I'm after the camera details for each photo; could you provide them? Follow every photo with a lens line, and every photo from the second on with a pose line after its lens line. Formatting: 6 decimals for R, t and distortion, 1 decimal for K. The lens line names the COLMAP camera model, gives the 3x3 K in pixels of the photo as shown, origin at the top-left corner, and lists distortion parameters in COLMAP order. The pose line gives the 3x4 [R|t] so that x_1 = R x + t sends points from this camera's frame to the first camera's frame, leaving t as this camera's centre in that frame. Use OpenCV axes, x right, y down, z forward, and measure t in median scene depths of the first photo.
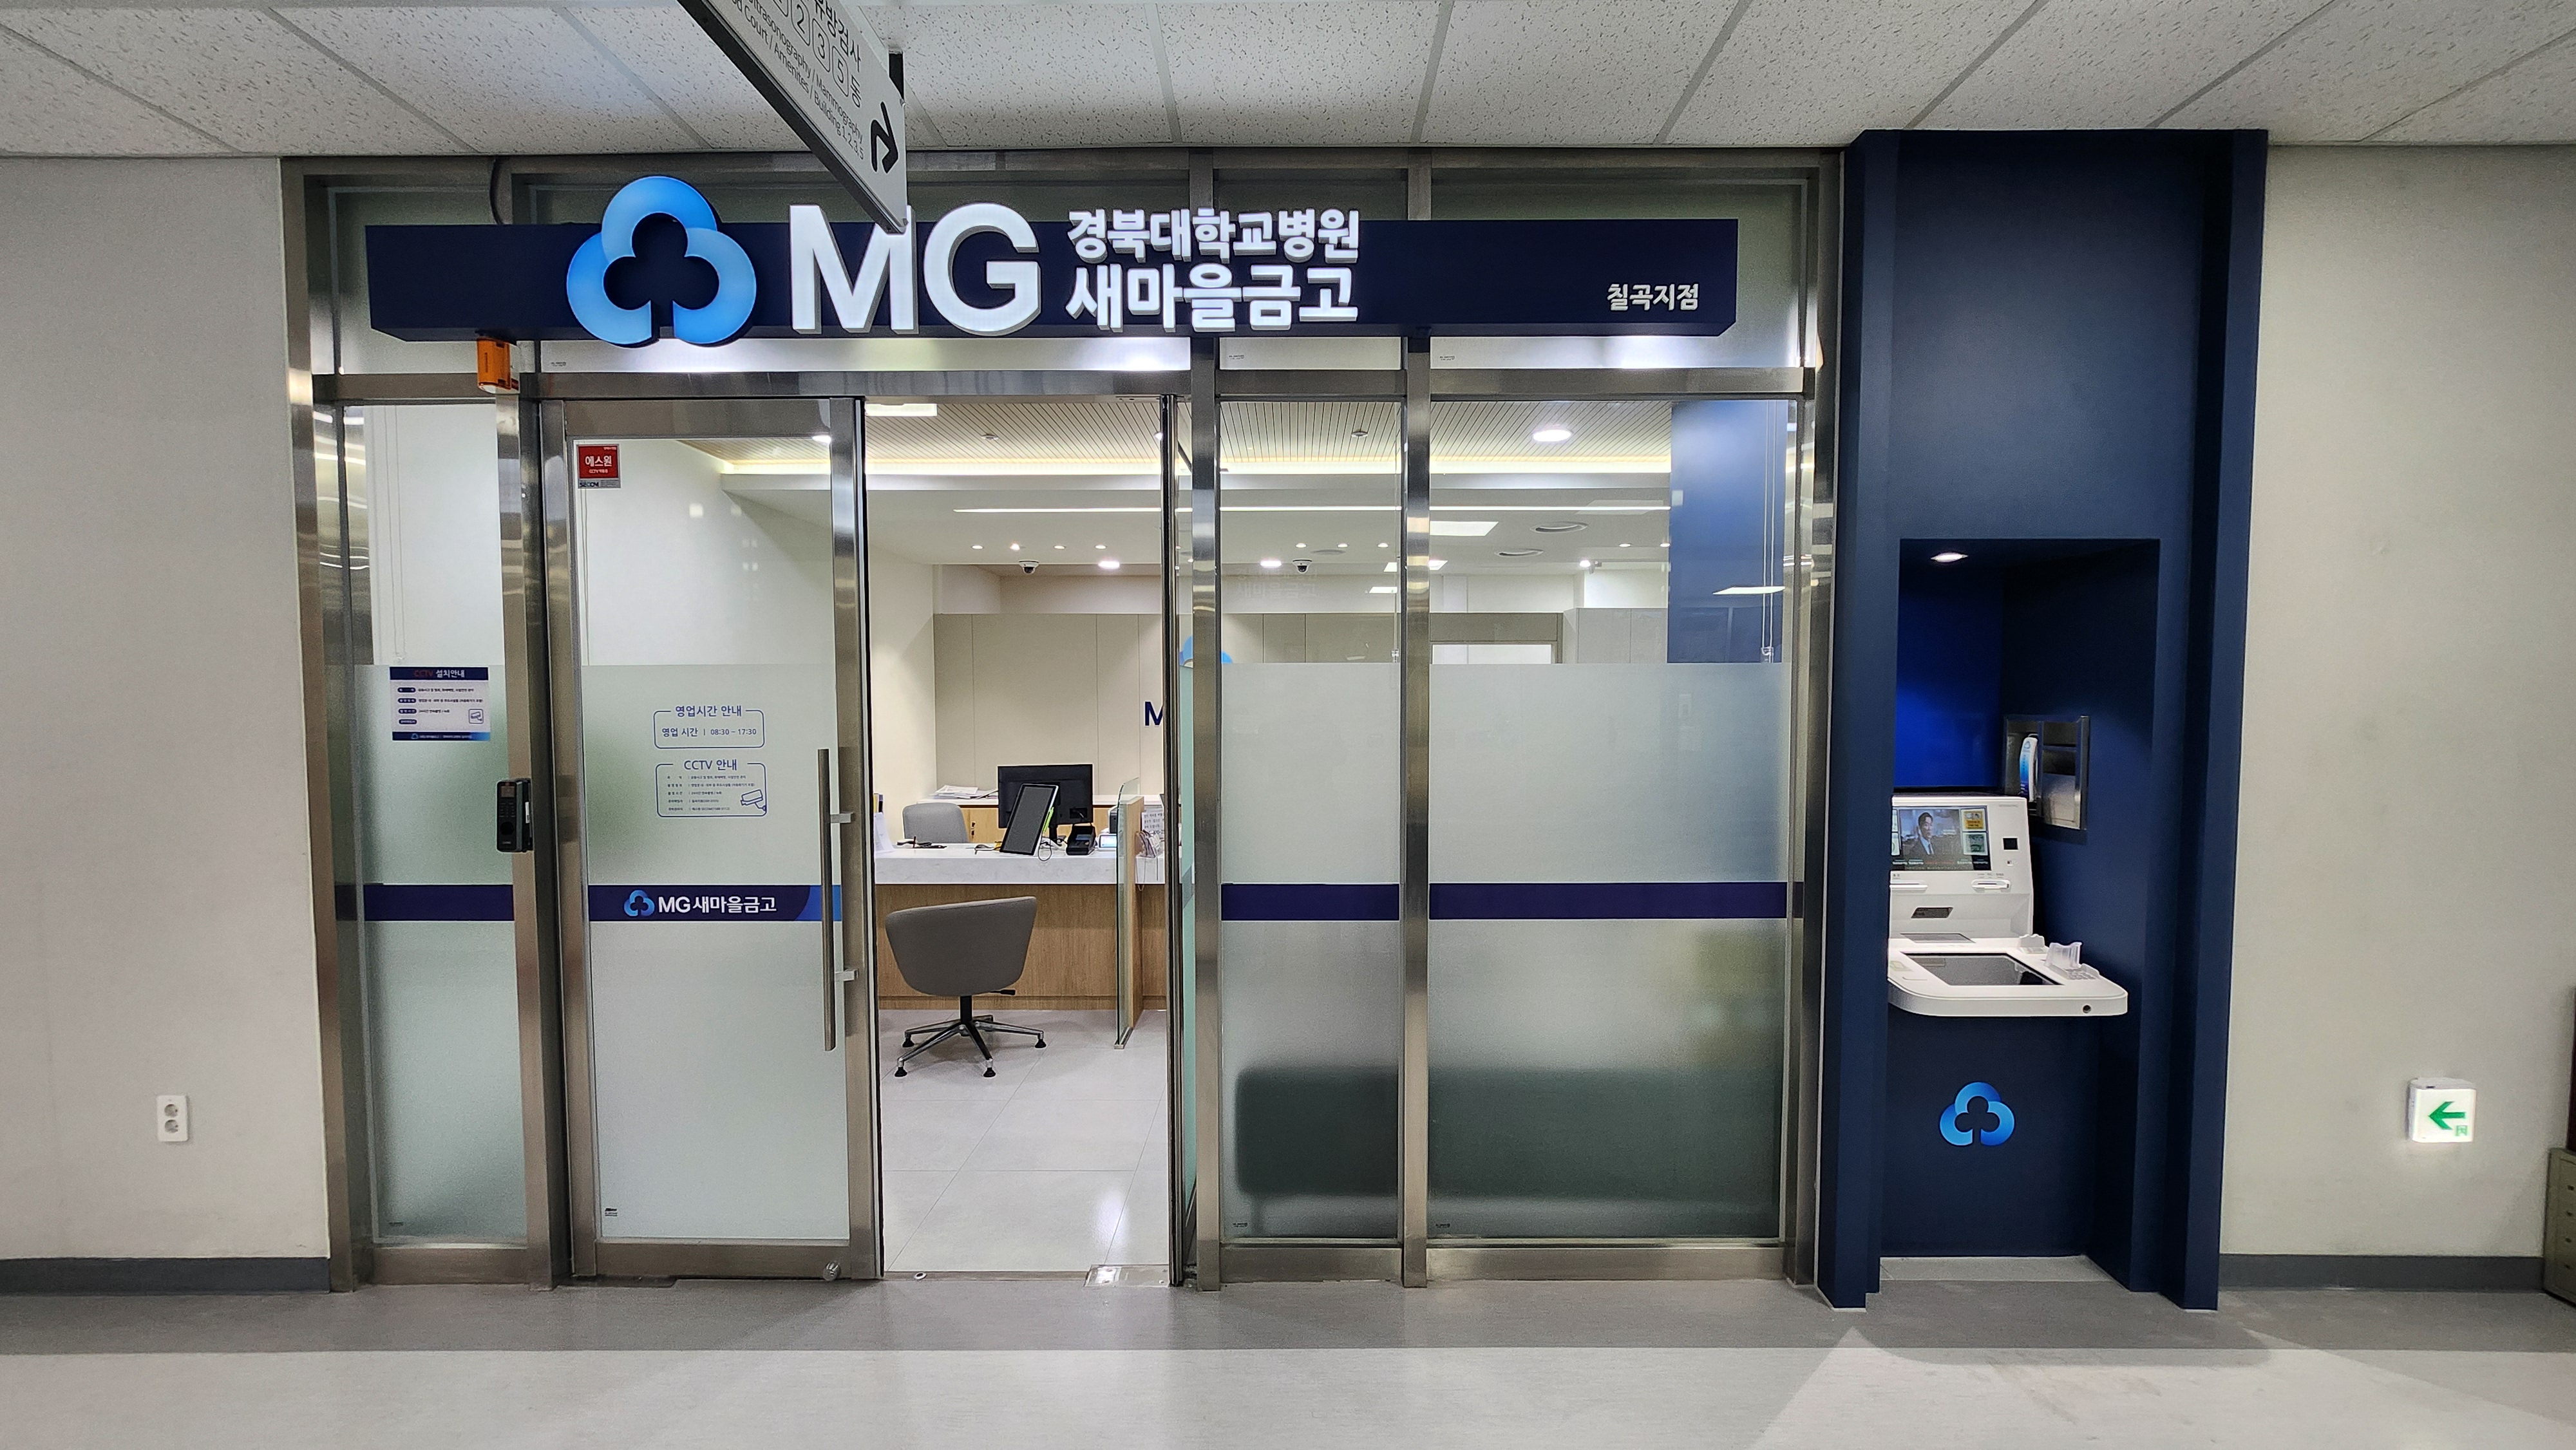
lens RADIAL K [[1012.5, 0, 1291.5], [0, 1012.5, 735.4], [0, 0, 1]] dist [0.002719, -0.000359]
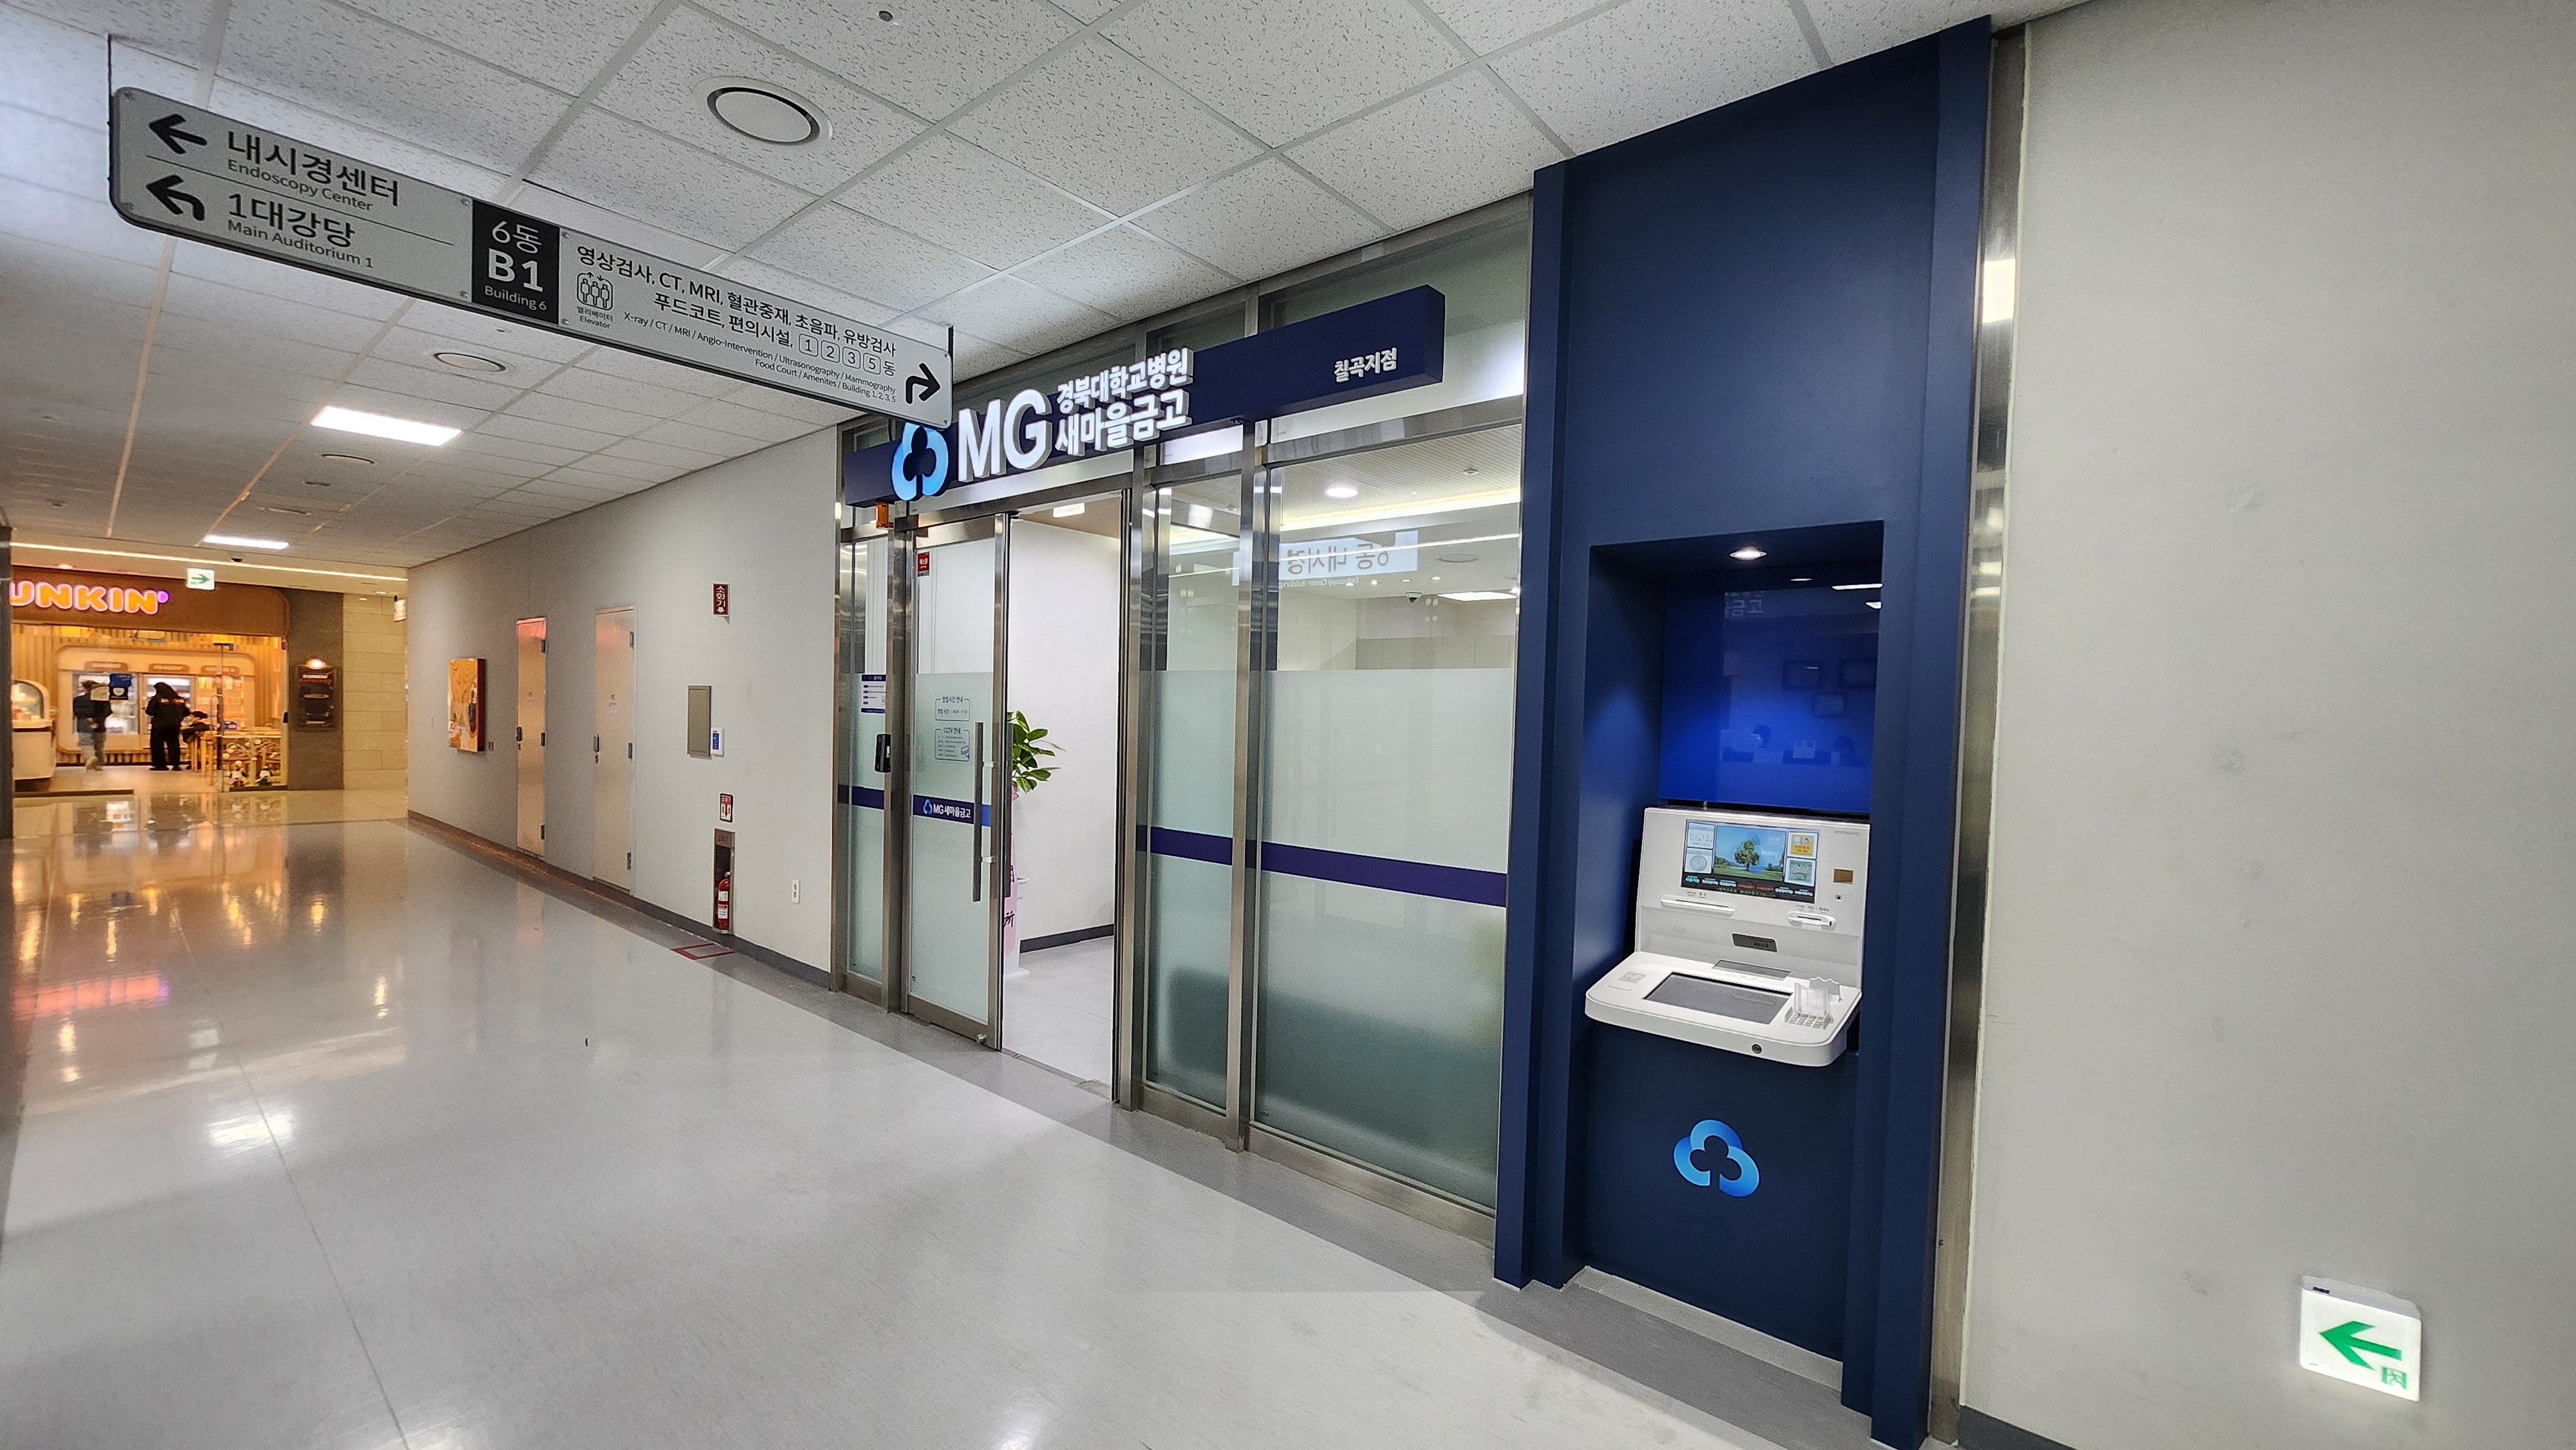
lens RADIAL K [[1012.5, 0, 1293.8], [0, 1012.5, 732.6], [0, 0, 1]] dist [0.002719, -0.000359]
pose [[0.770043, 0.034299, -0.637070, 1.074284], [-0.050889, 0.998674, -0.007743, 0.017565], [0.635960, 0.038383, 0.770767, 0.034031]]
